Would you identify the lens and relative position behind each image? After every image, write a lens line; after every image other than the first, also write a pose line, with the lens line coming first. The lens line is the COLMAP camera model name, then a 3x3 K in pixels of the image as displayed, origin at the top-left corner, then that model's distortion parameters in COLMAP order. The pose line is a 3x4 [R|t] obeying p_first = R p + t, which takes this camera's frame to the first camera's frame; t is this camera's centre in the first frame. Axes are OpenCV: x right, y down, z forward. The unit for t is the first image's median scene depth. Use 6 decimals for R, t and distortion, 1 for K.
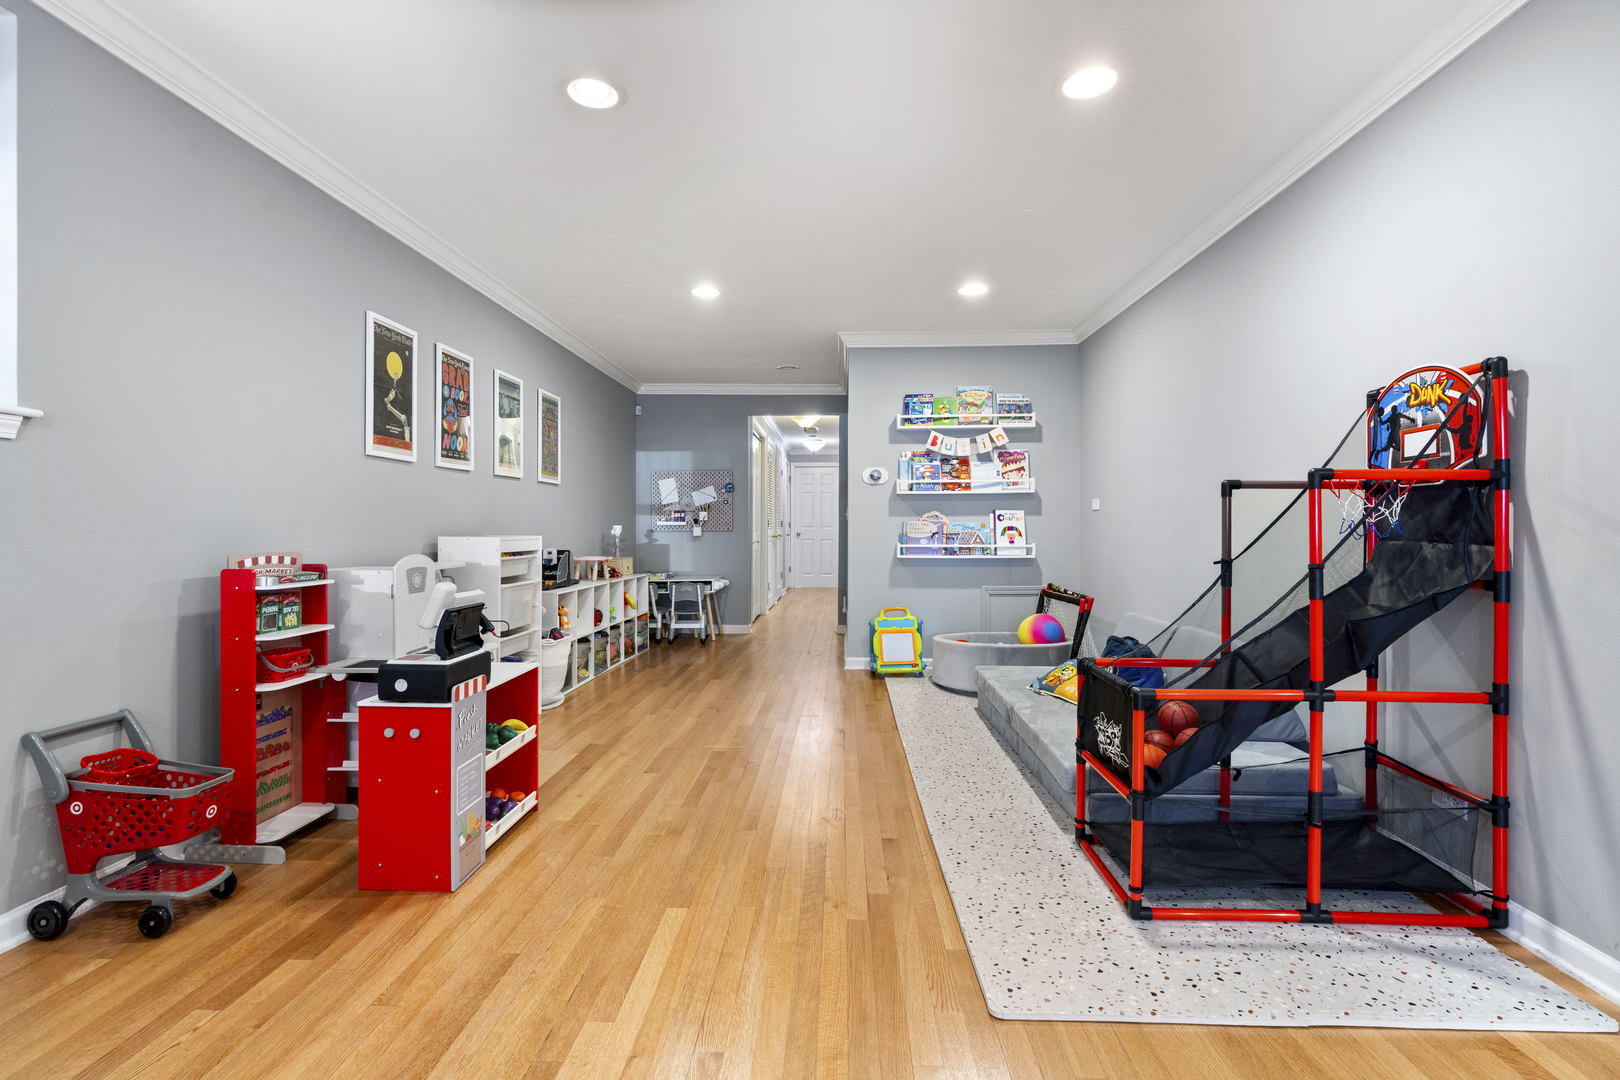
lens RADIAL K [[744.7, 0, 802.5], [0, 744.7, 532.9], [0, 0, 1]] dist [-0.002855, 0.000470]
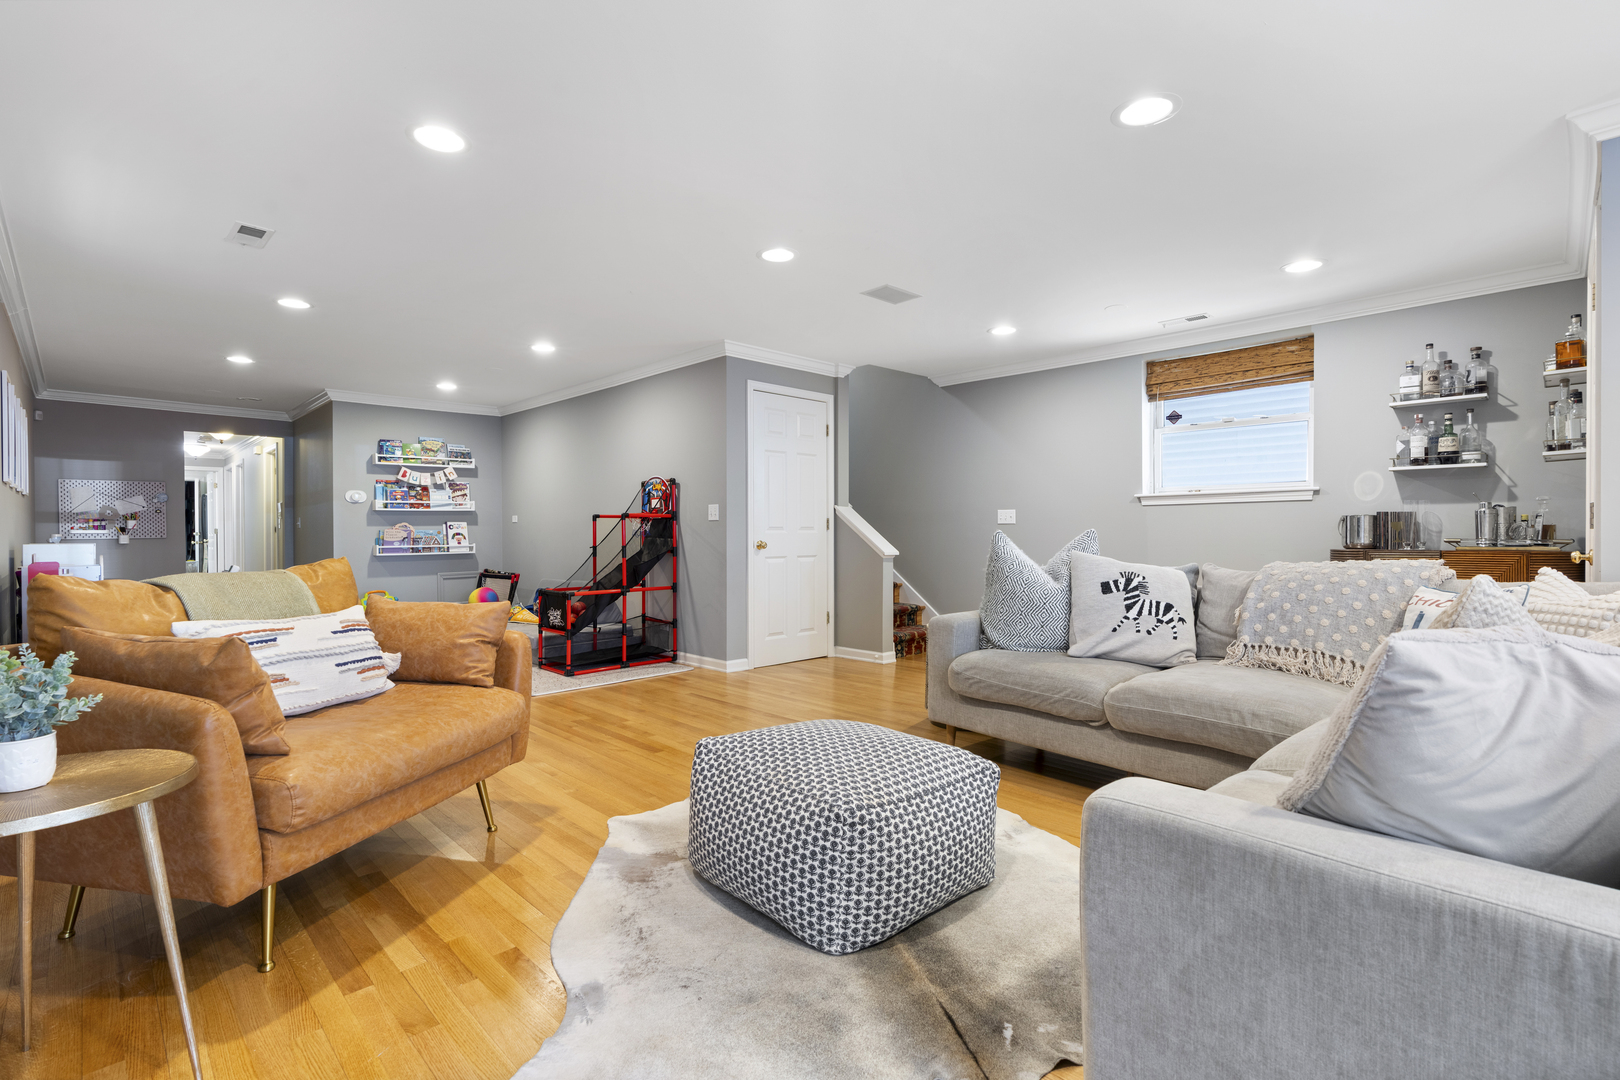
lens RADIAL K [[744.7, 0, 802.5], [0, 744.7, 532.9], [0, 0, 1]] dist [-0.002855, 0.000470]
pose [[0.681993, -0.005837, 0.731335, -0.419699], [0.010666, 0.999941, -0.001965, 0.002222], [-0.731281, 0.009141, 0.682015, -0.652942]]
